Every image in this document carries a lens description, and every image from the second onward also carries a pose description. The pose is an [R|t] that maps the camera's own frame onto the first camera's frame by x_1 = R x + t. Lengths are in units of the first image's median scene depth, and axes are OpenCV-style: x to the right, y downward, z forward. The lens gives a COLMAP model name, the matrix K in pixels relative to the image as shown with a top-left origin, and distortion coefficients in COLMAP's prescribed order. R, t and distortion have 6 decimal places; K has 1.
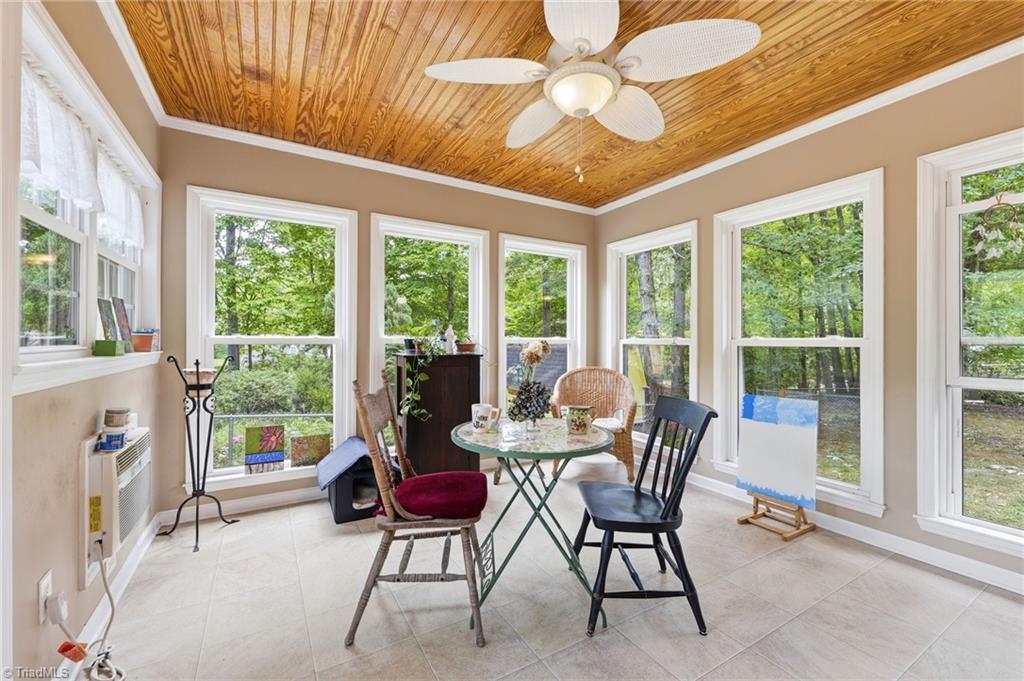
lens RADIAL K [[422.6, 0, 514.5], [0, 422.6, 337.1], [0, 0, 1]] dist [-0.000152, -0.000083]
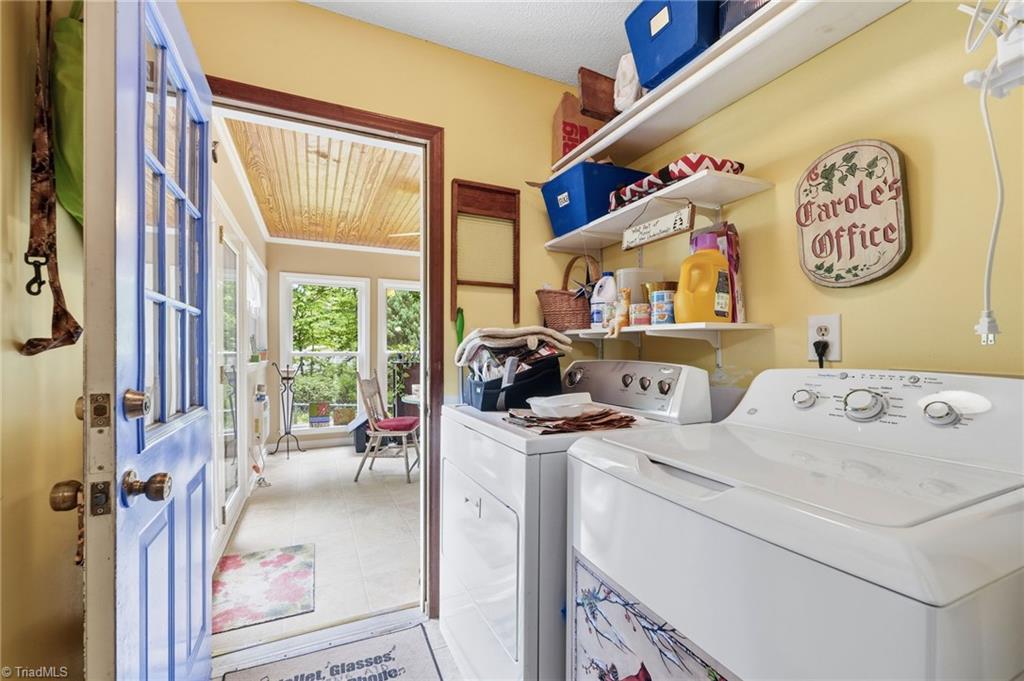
lens RADIAL K [[422.6, 0, 508.9], [0, 422.6, 348.4], [0, 0, 1]] dist [-0.000152, -0.000083]
pose [[0.995220, -0.003291, -0.097598, 0.372483], [0.003626, 0.999988, 0.003254, -0.019097], [0.097586, -0.003593, 0.995221, -0.680866]]
